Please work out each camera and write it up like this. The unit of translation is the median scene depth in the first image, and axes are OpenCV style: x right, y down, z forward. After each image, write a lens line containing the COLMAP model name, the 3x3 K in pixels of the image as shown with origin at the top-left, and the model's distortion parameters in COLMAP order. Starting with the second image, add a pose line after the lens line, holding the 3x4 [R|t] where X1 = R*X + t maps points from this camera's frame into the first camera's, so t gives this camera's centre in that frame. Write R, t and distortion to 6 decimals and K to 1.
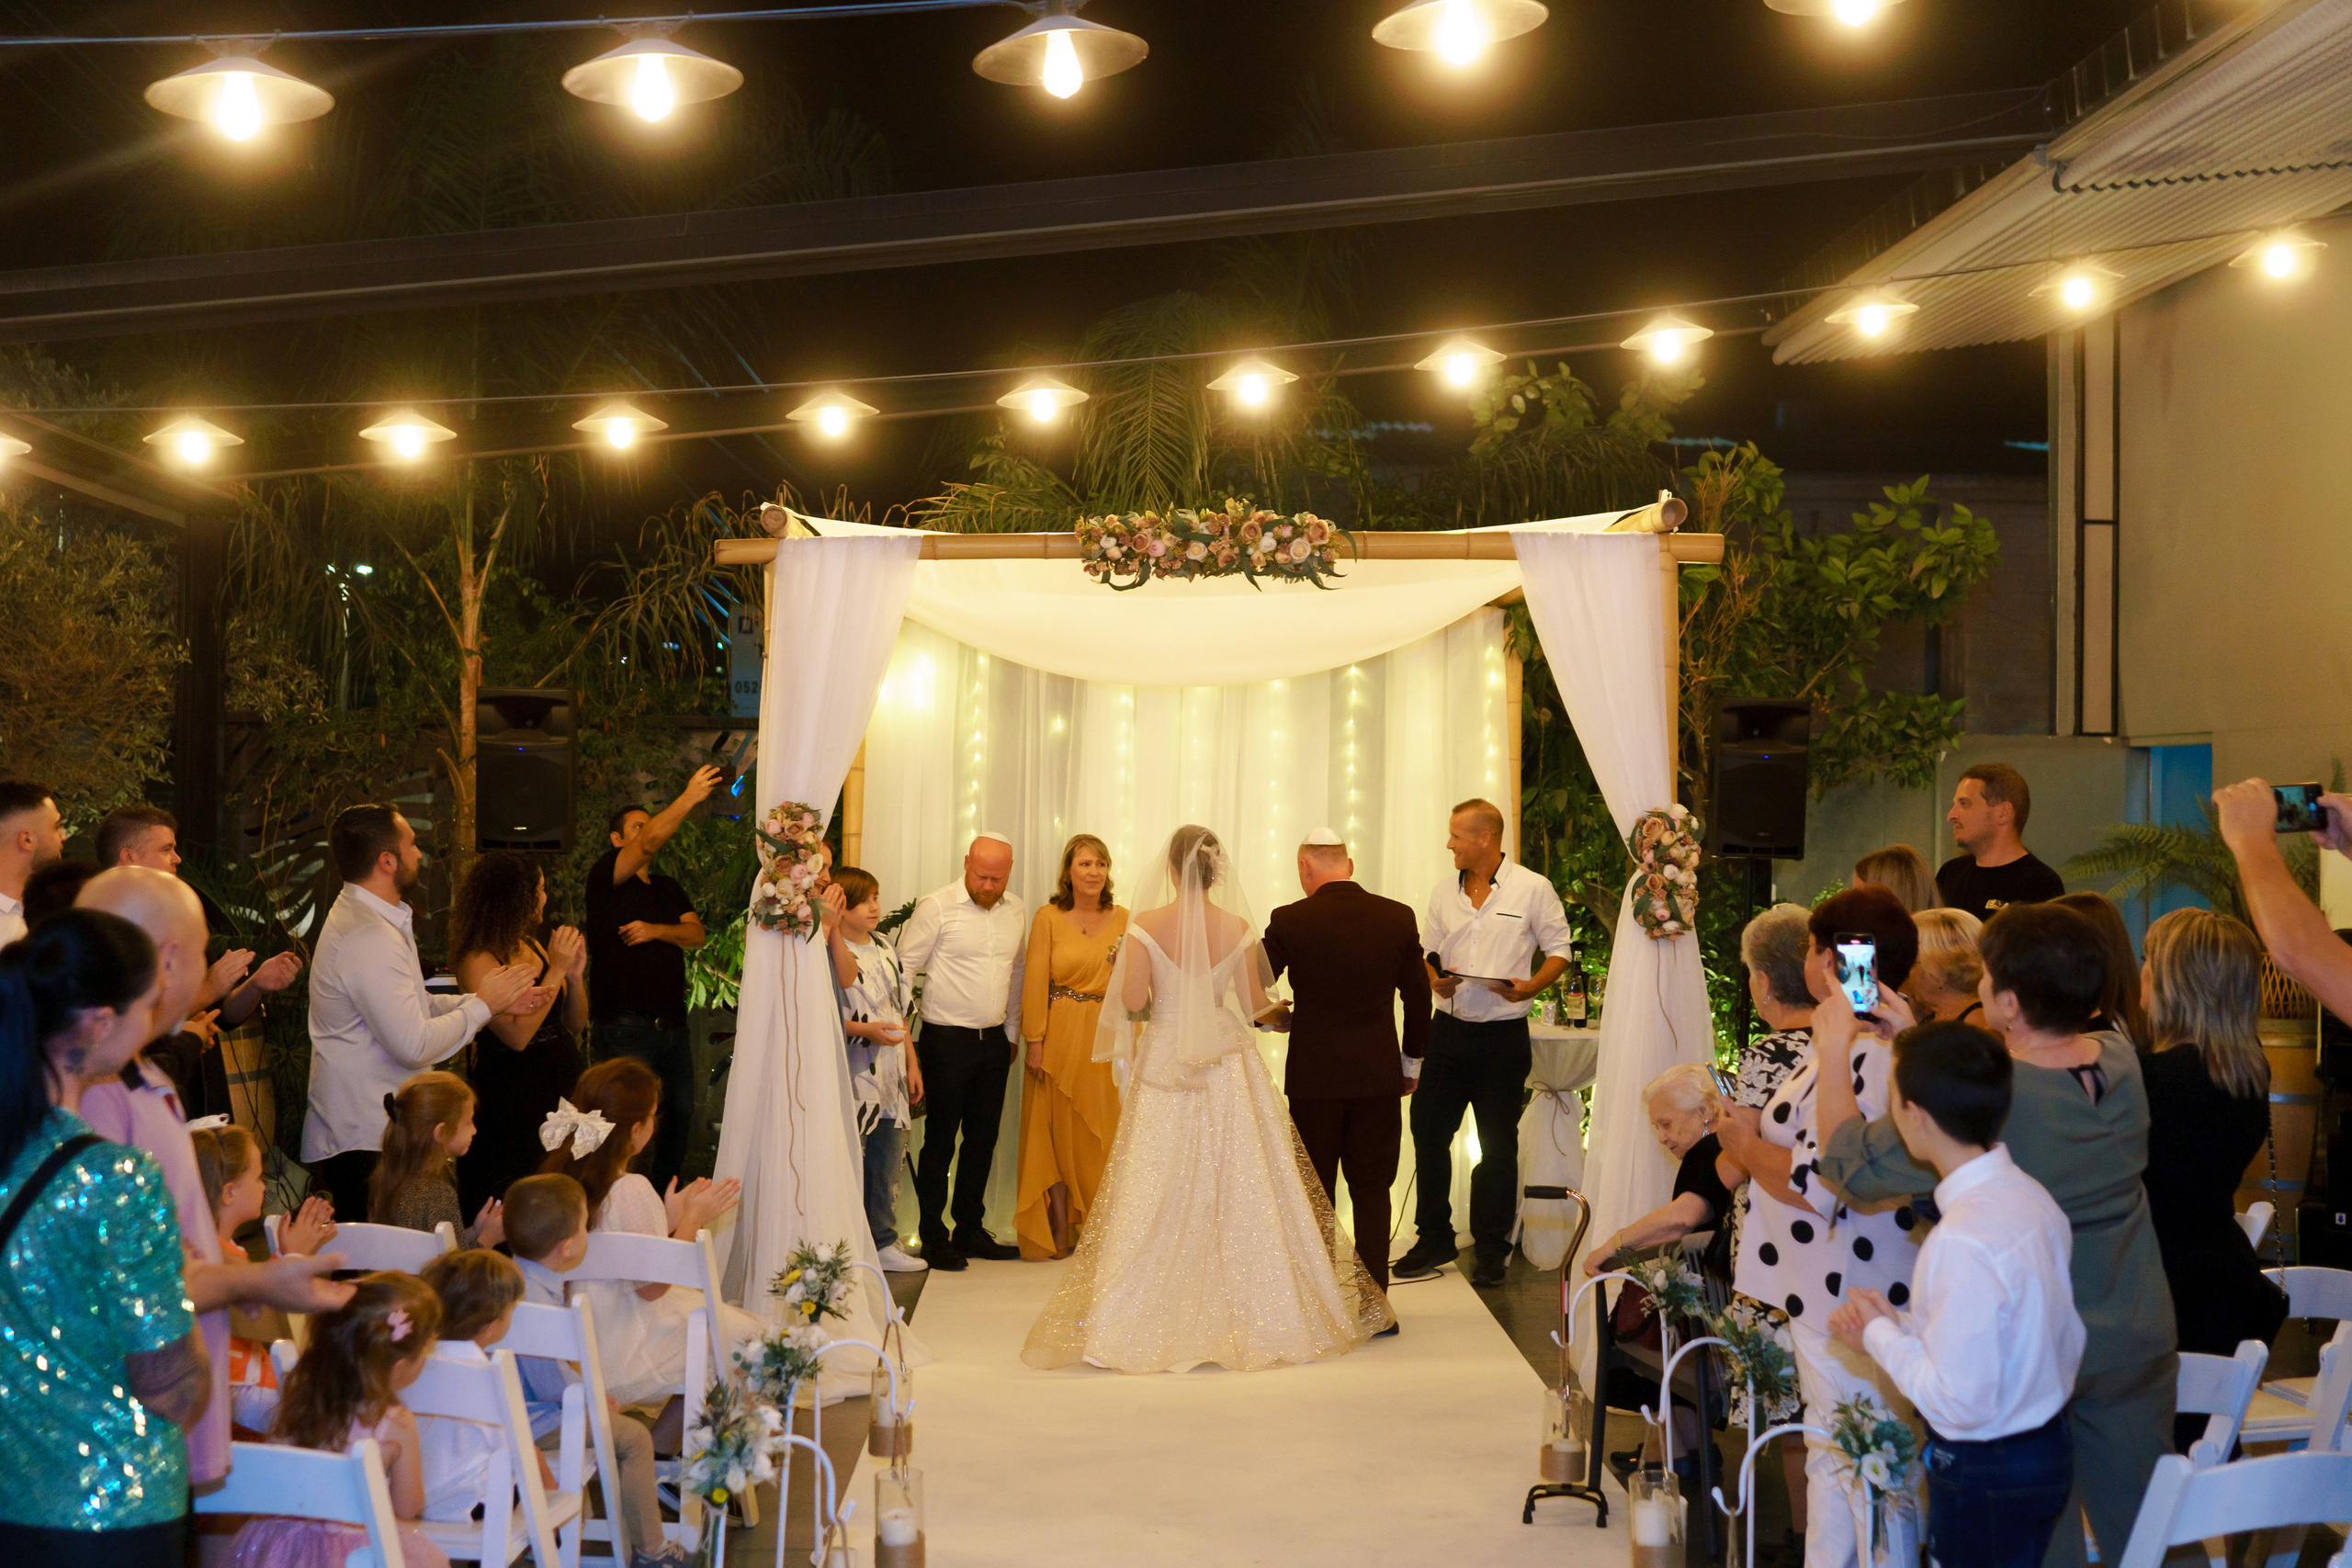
lens RADIAL K [[2428.6, 0, 1176.0], [0, 2428.6, 784.0], [0, 0, 1]] dist [-0.011506, 0.012284]
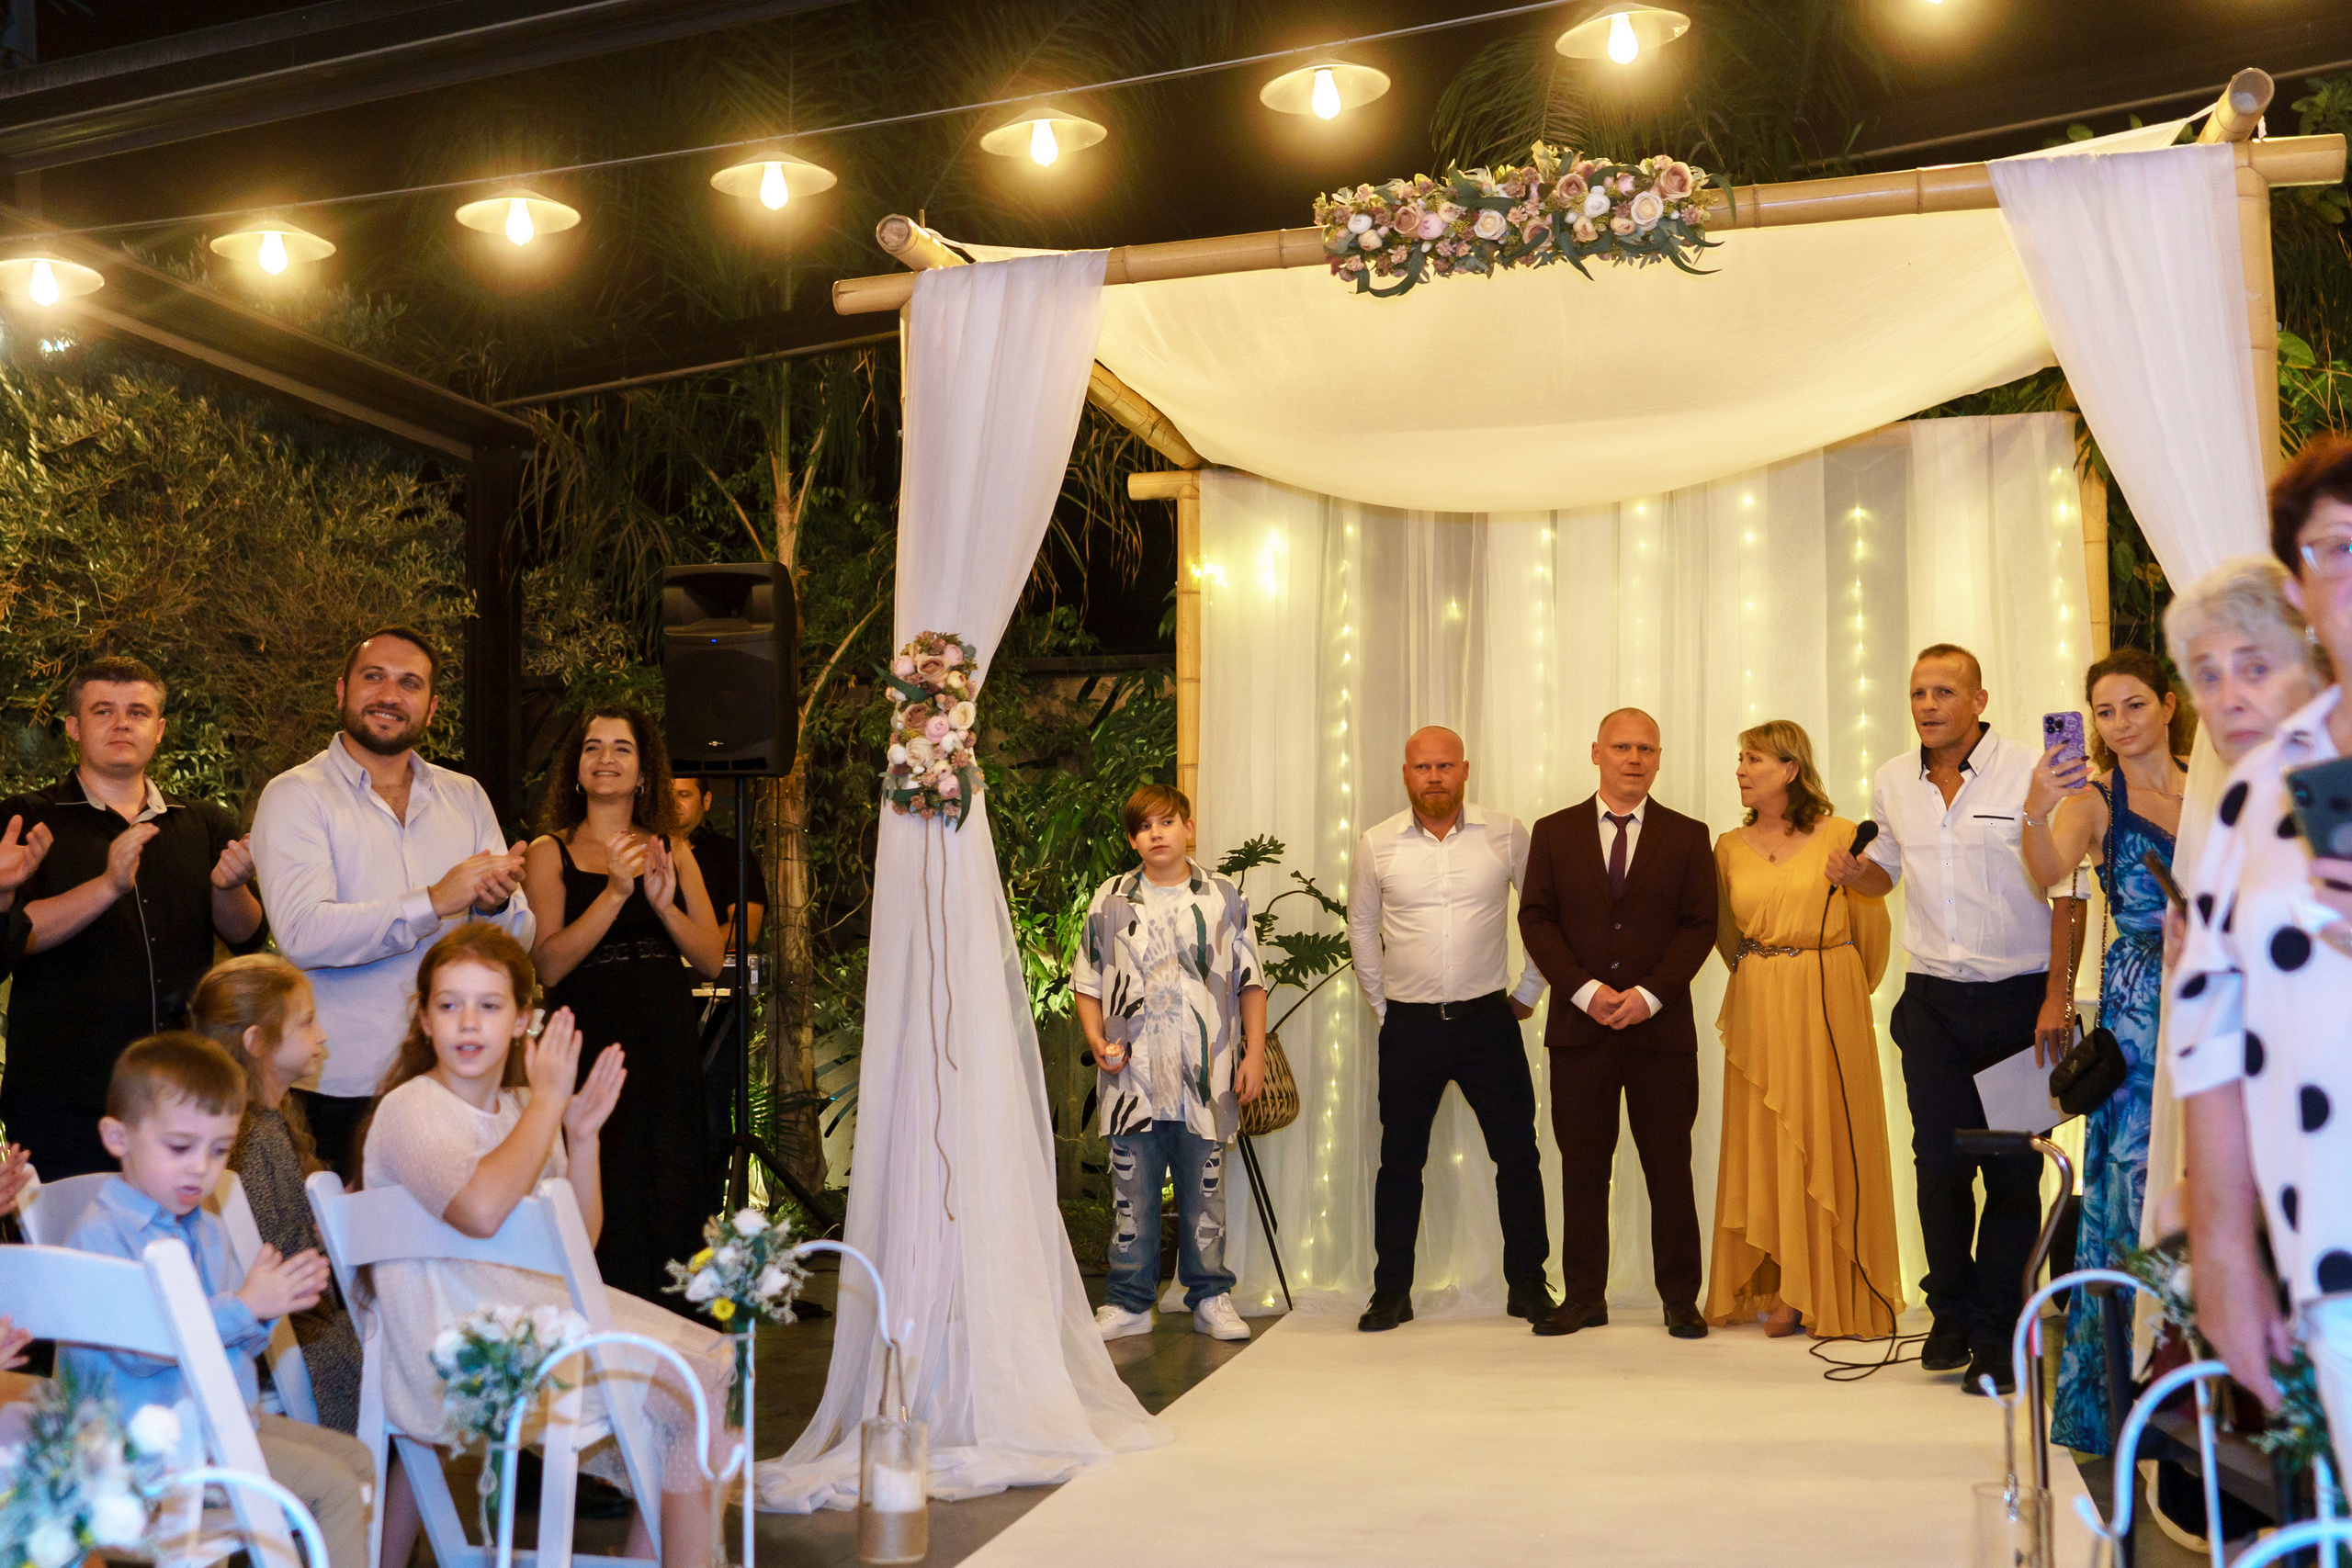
lens RADIAL K [[2585.5, 0, 1176.0], [0, 2585.5, 784.0], [0, 0, 1]] dist [-0.006358, -0.017445]
pose [[0.964525, -0.036501, -0.261457, 0.103757], [0.025739, 0.998679, -0.044469, 0.085822], [0.262734, 0.036162, 0.964190, 0.291626]]
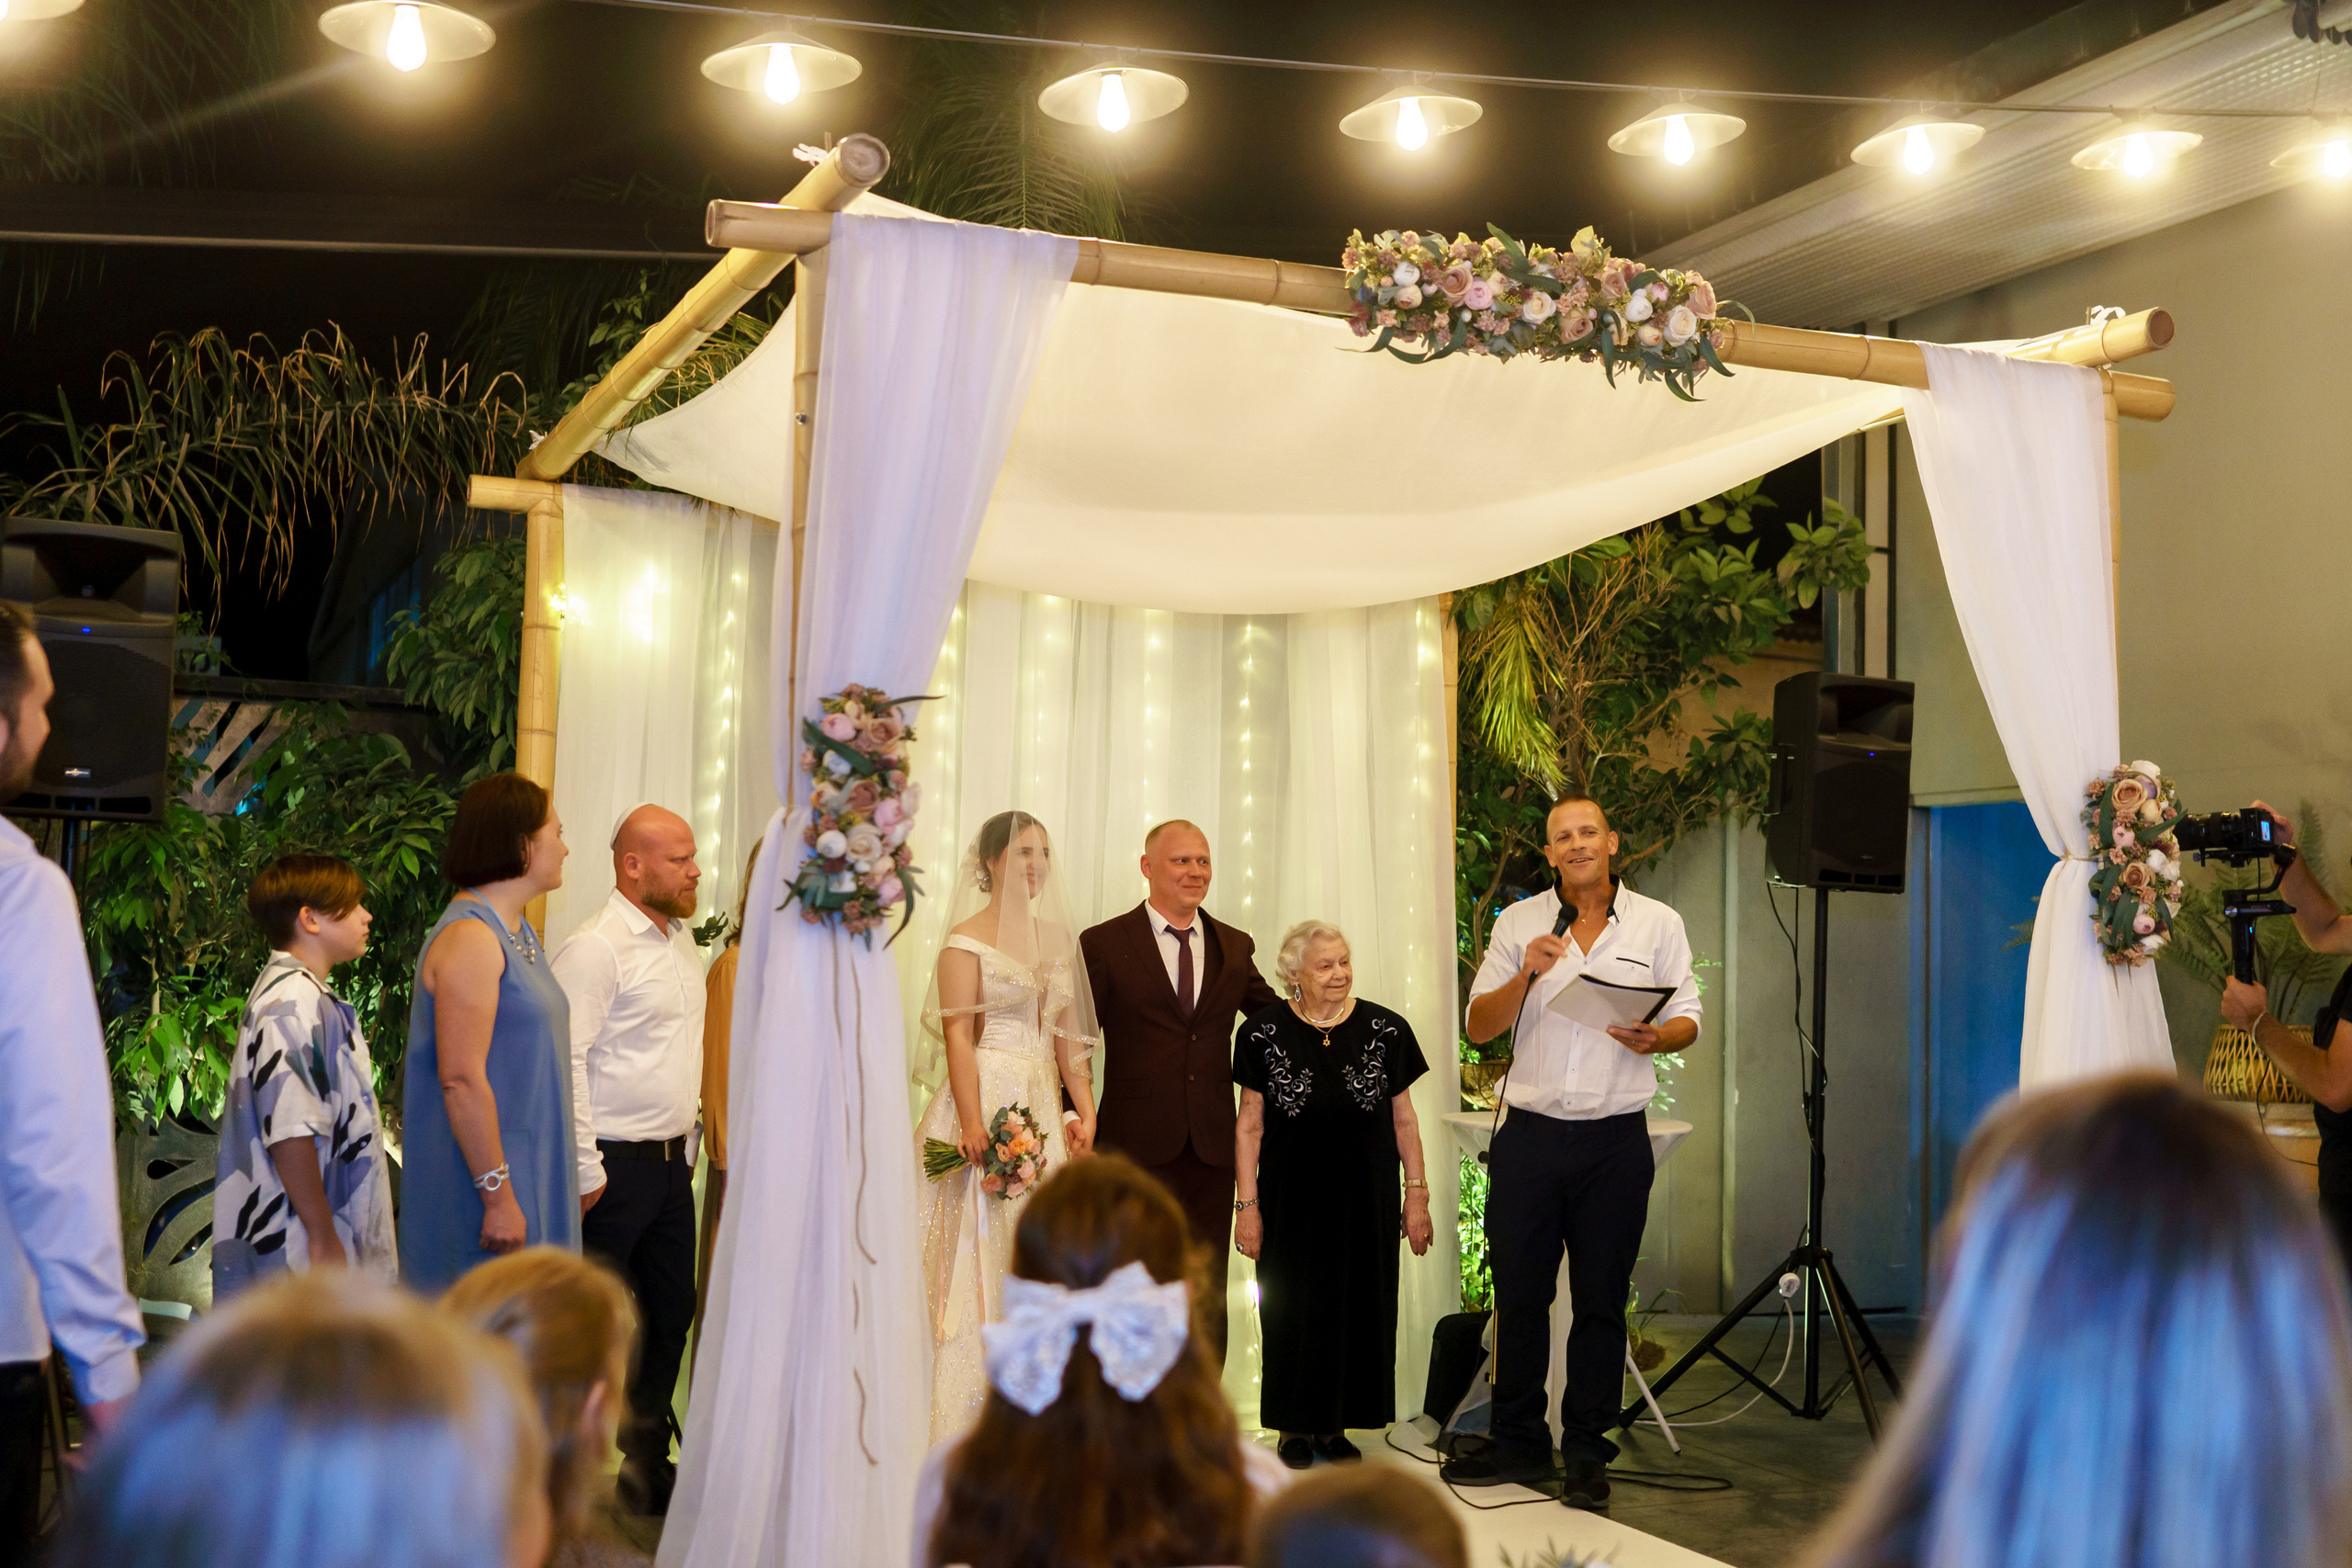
lens RADIAL K [[2428.6, 0, 1176.0], [0, 2428.6, 784.0], [0, 0, 1]] dist [-0.011506, 0.012284]
pose [[0.930963, 0.040924, 0.362812, -0.284188], [-0.019425, 0.997843, -0.062709, 0.060883], [-0.364596, 0.051332, 0.929750, 0.470054]]
